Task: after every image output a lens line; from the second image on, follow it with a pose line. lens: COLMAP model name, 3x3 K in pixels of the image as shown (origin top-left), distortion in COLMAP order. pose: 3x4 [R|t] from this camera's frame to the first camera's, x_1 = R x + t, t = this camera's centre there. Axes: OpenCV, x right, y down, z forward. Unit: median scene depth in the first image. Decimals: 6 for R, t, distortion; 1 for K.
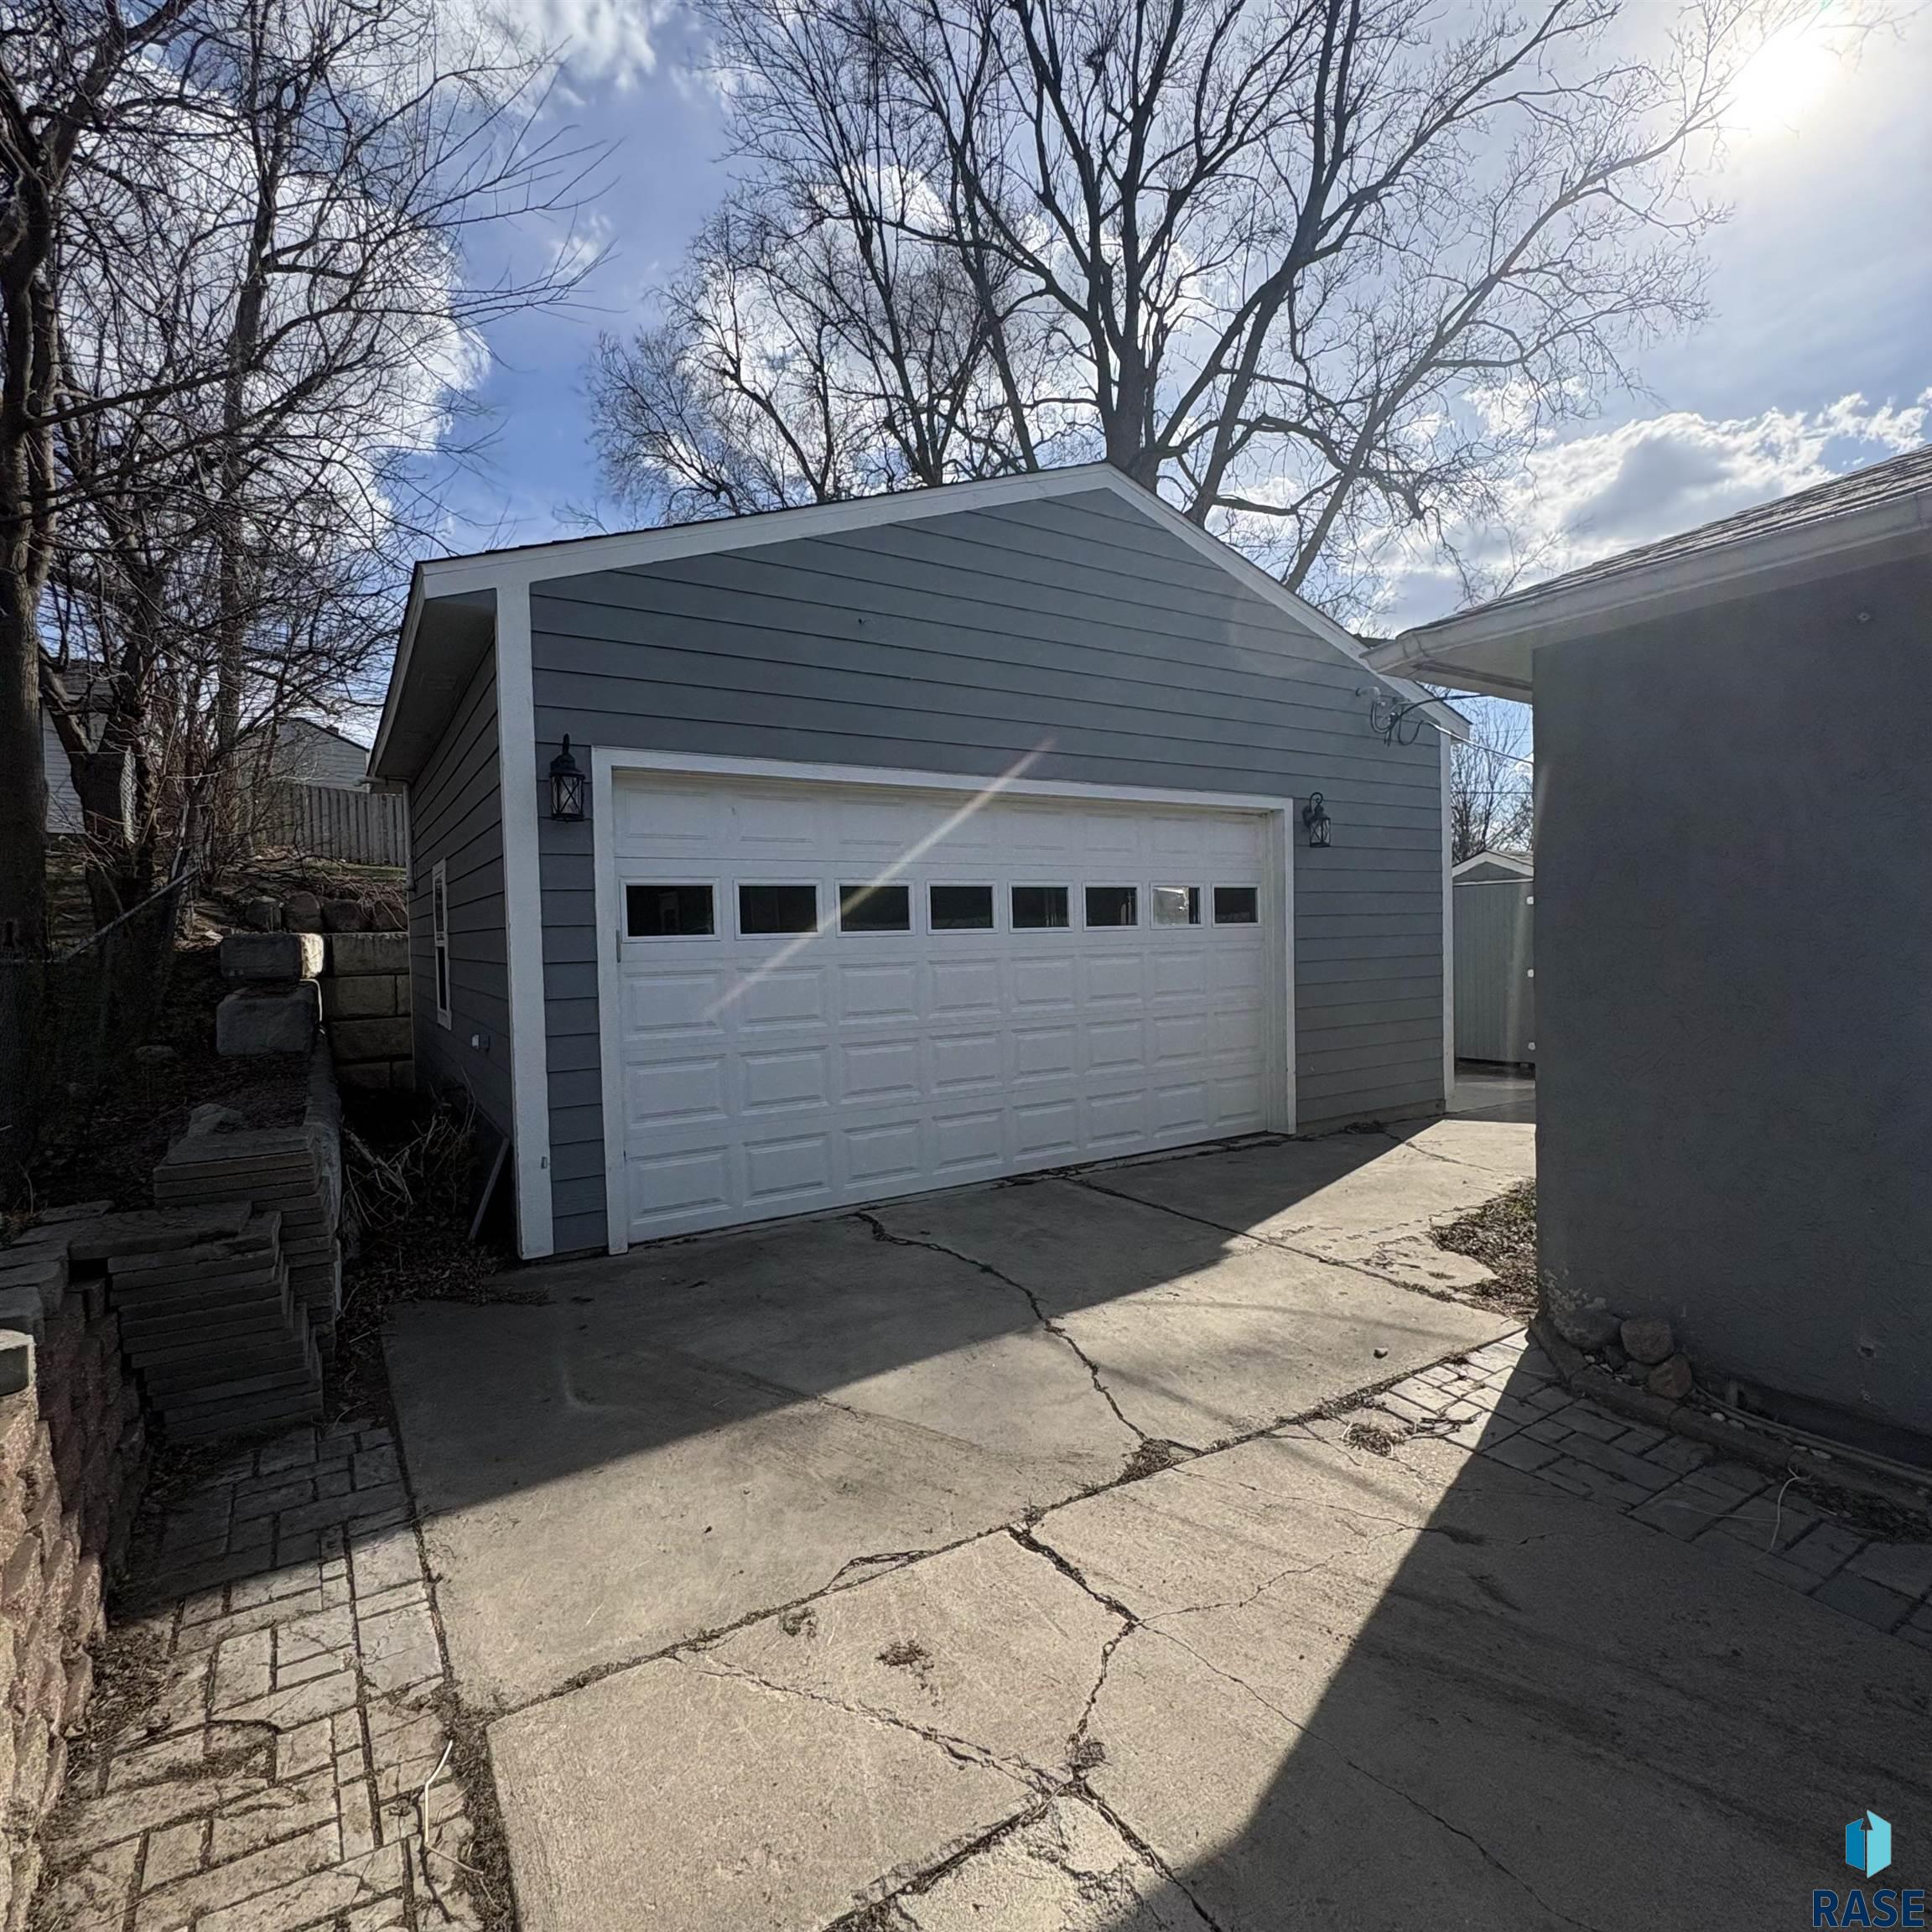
lens RADIAL K [[1027.6, 0, 966.0], [0, 1027.6, 966.0], [0, 0, 1]] dist [-0.023942, -0.000065]
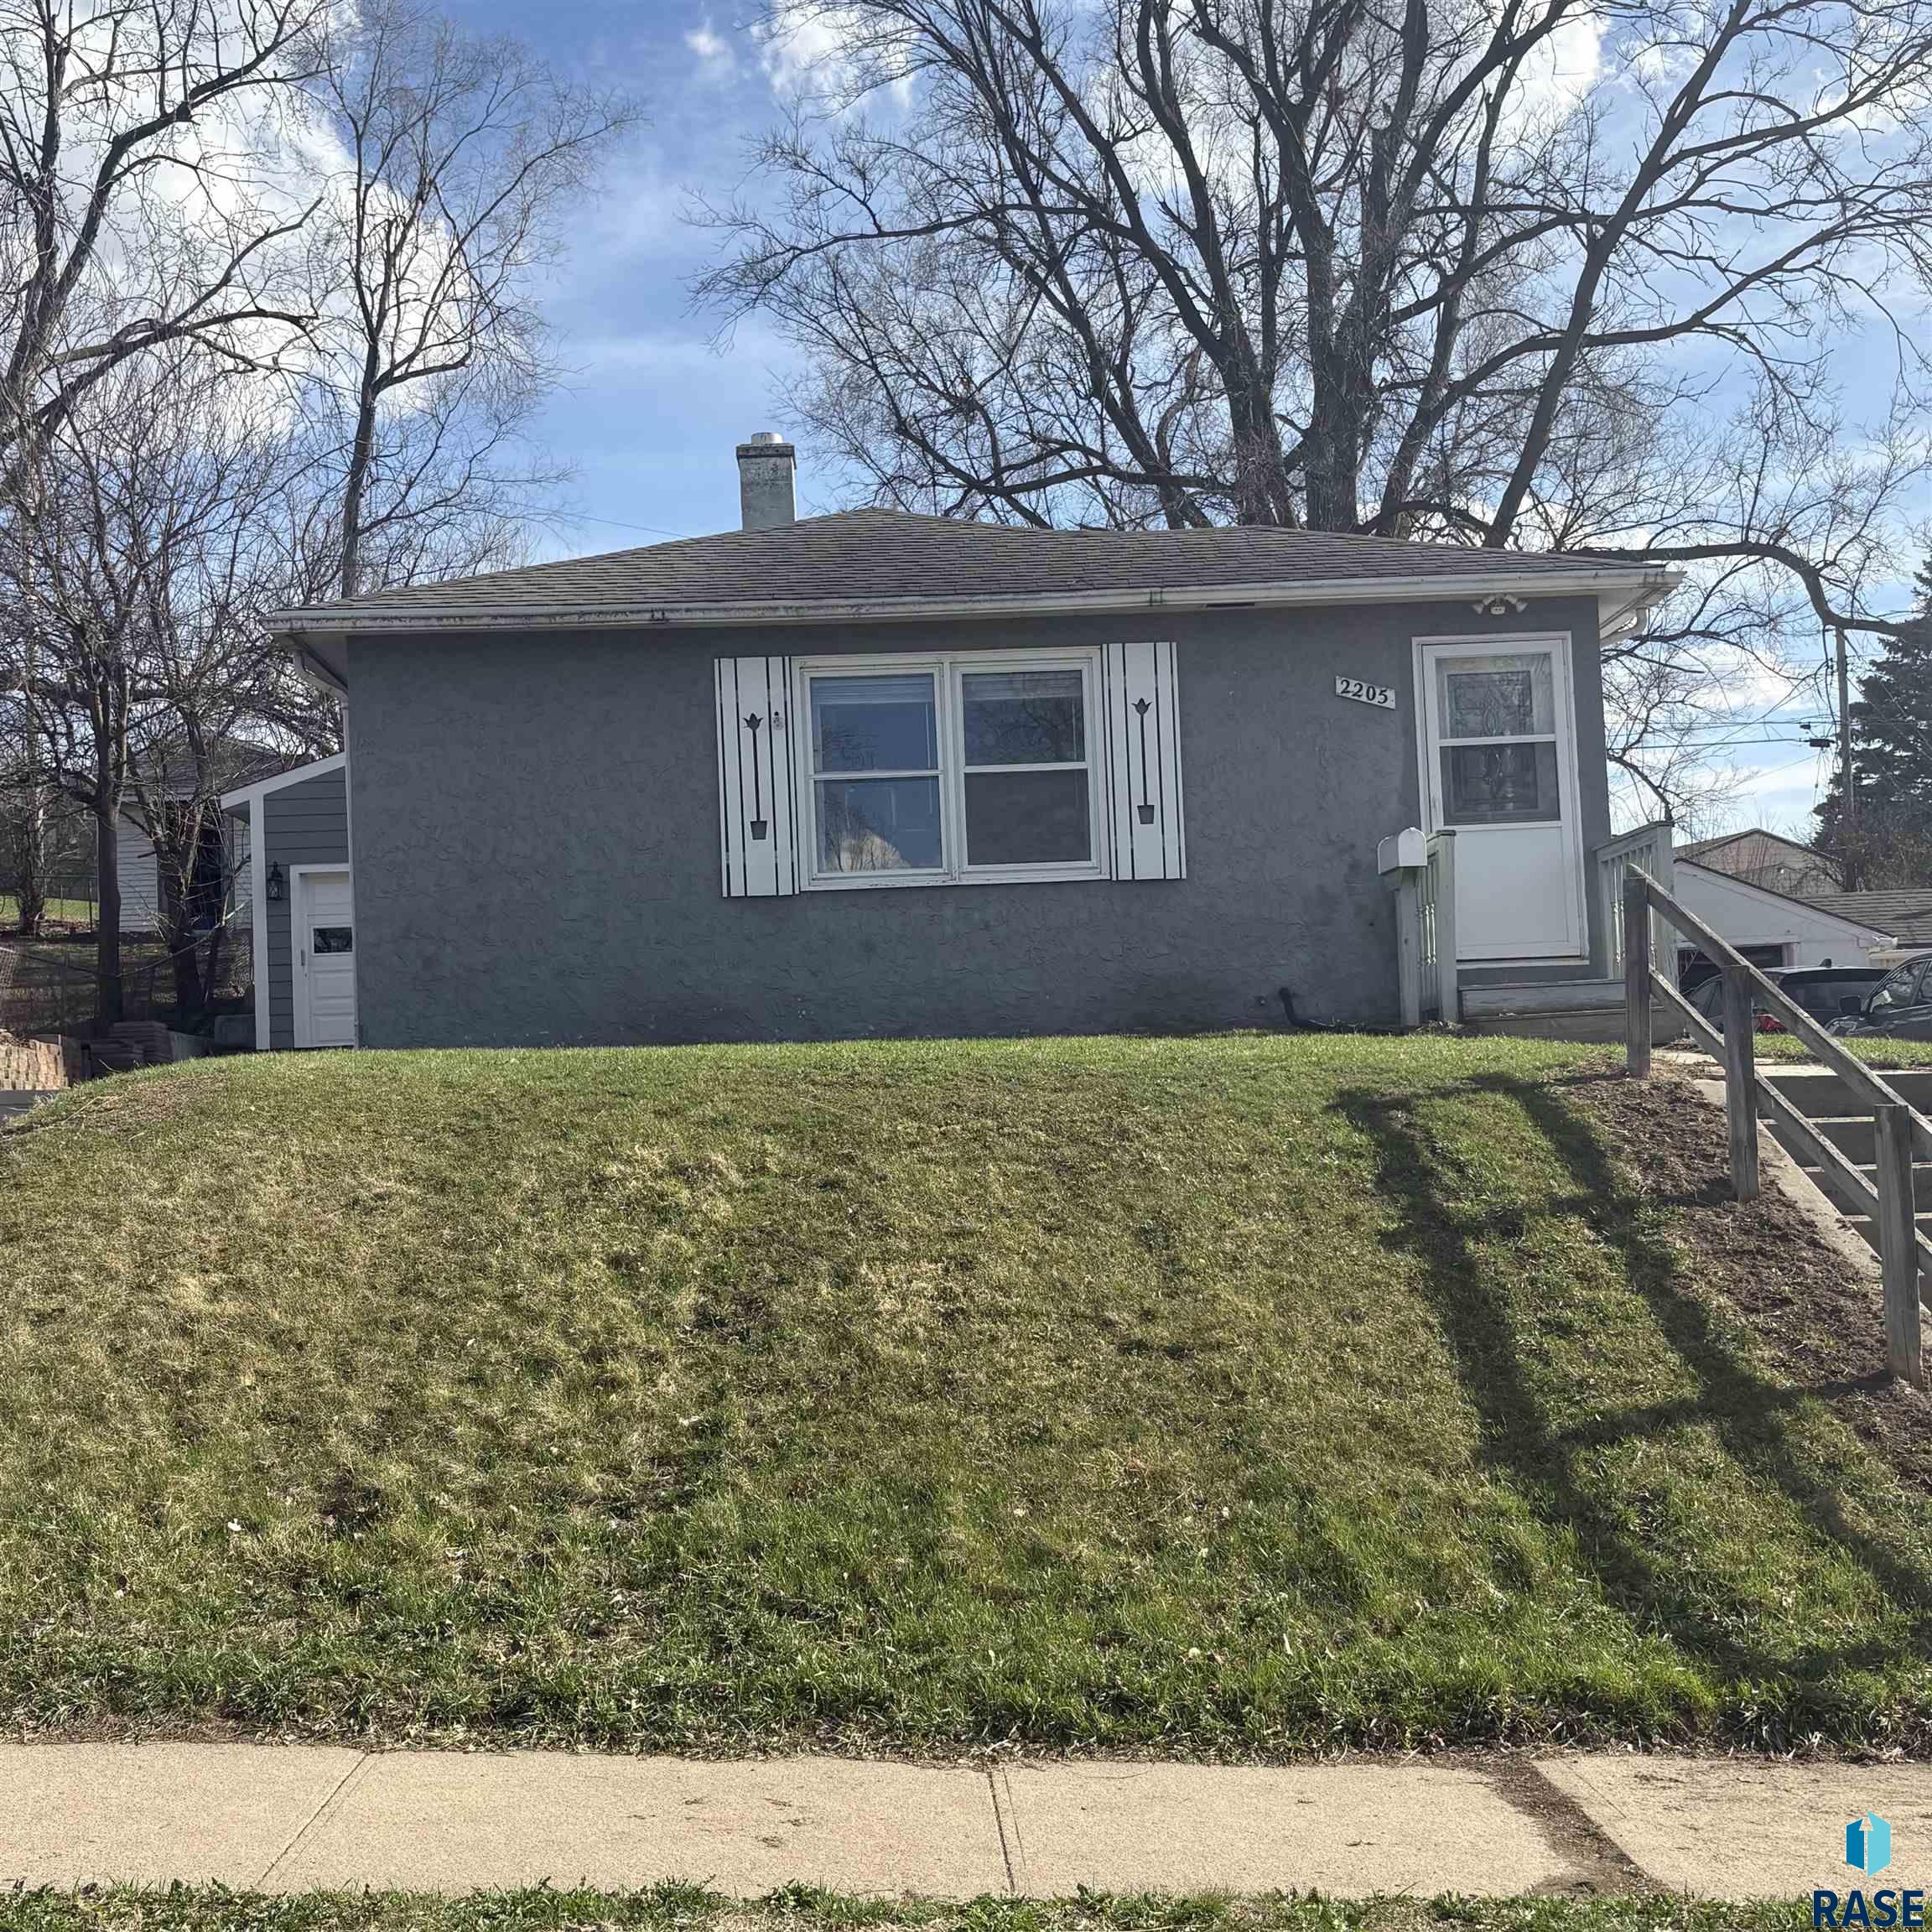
lens RADIAL K [[2561.3, 0, 966.0], [0, 2561.3, 966.0], [0, 0, 1]] dist [-0.009415, -0.015552]
pose [[0.850316, -0.047349, -0.524139, 3.472311], [-0.002100, 0.995631, -0.093348, 0.474346], [0.526269, 0.080475, 0.846501, -2.661493]]
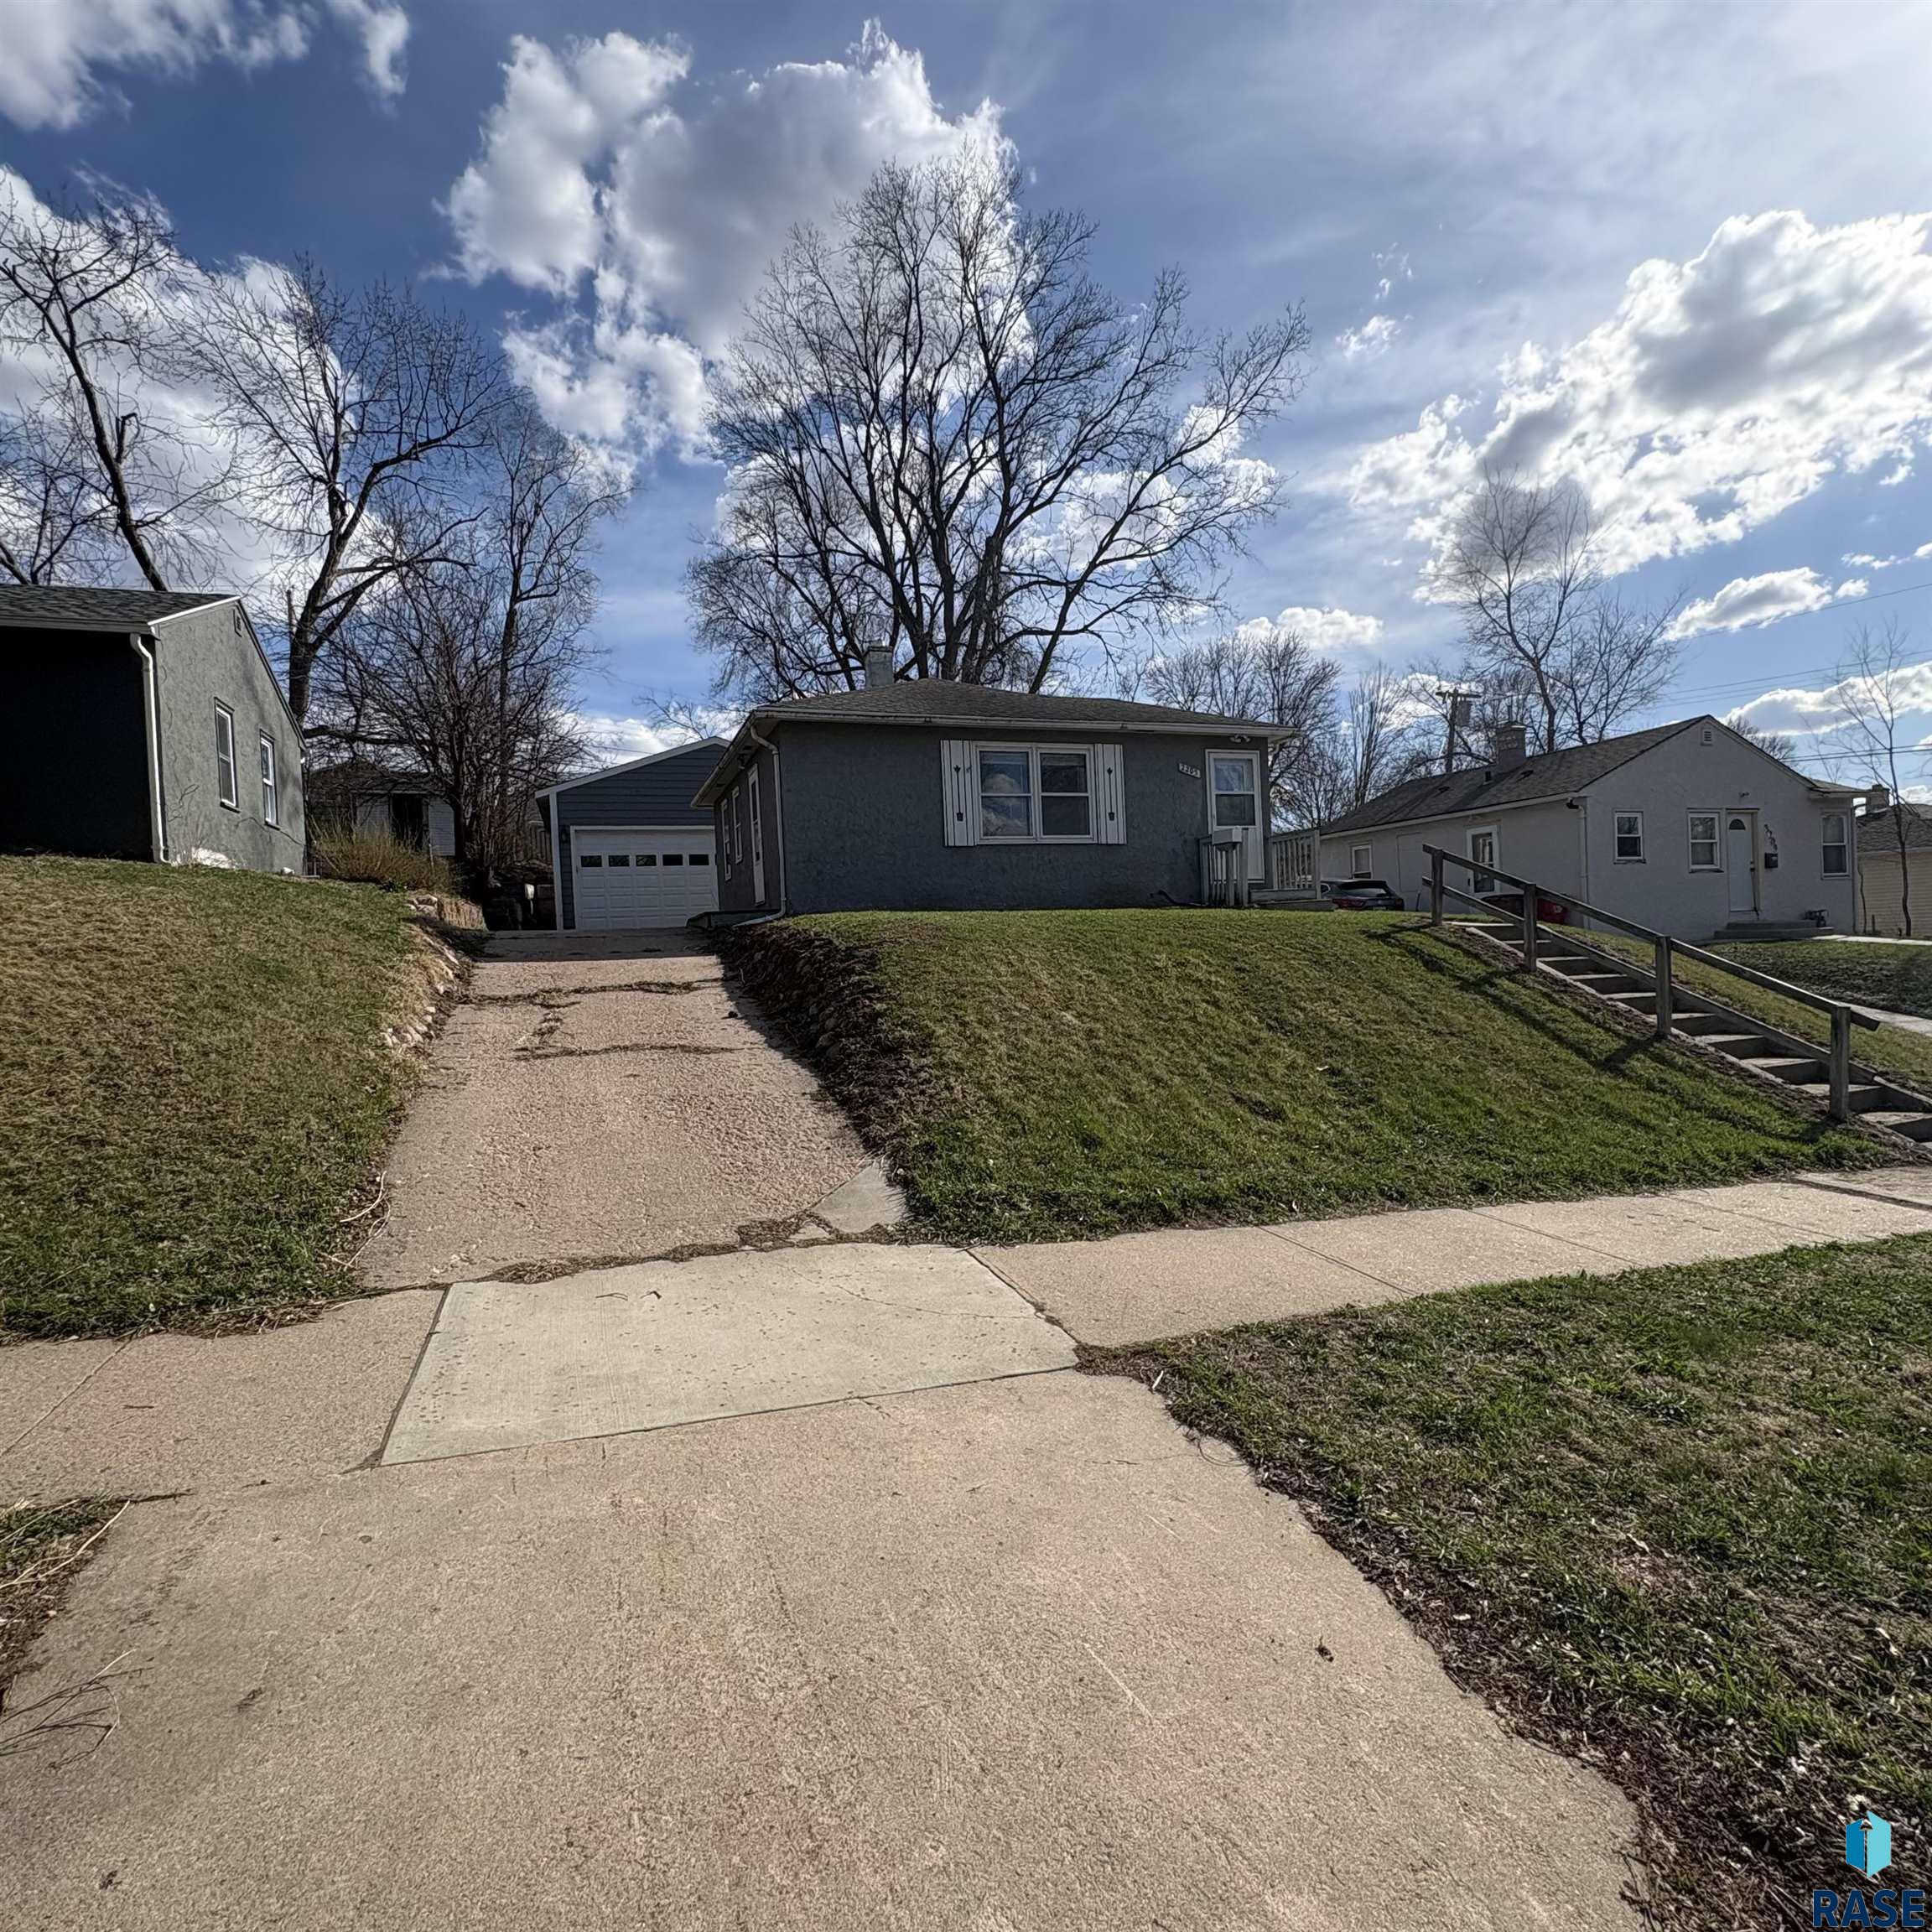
lens RADIAL K [[1027.6, 0, 966.0], [0, 1027.6, 966.0], [0, 0, 1]] dist [-0.023942, -0.000065]
pose [[0.976580, -0.014815, -0.214646, 2.231050], [0.012942, 0.999865, -0.010126, 0.461865], [0.214767, 0.007111, 0.976639, -2.953684]]
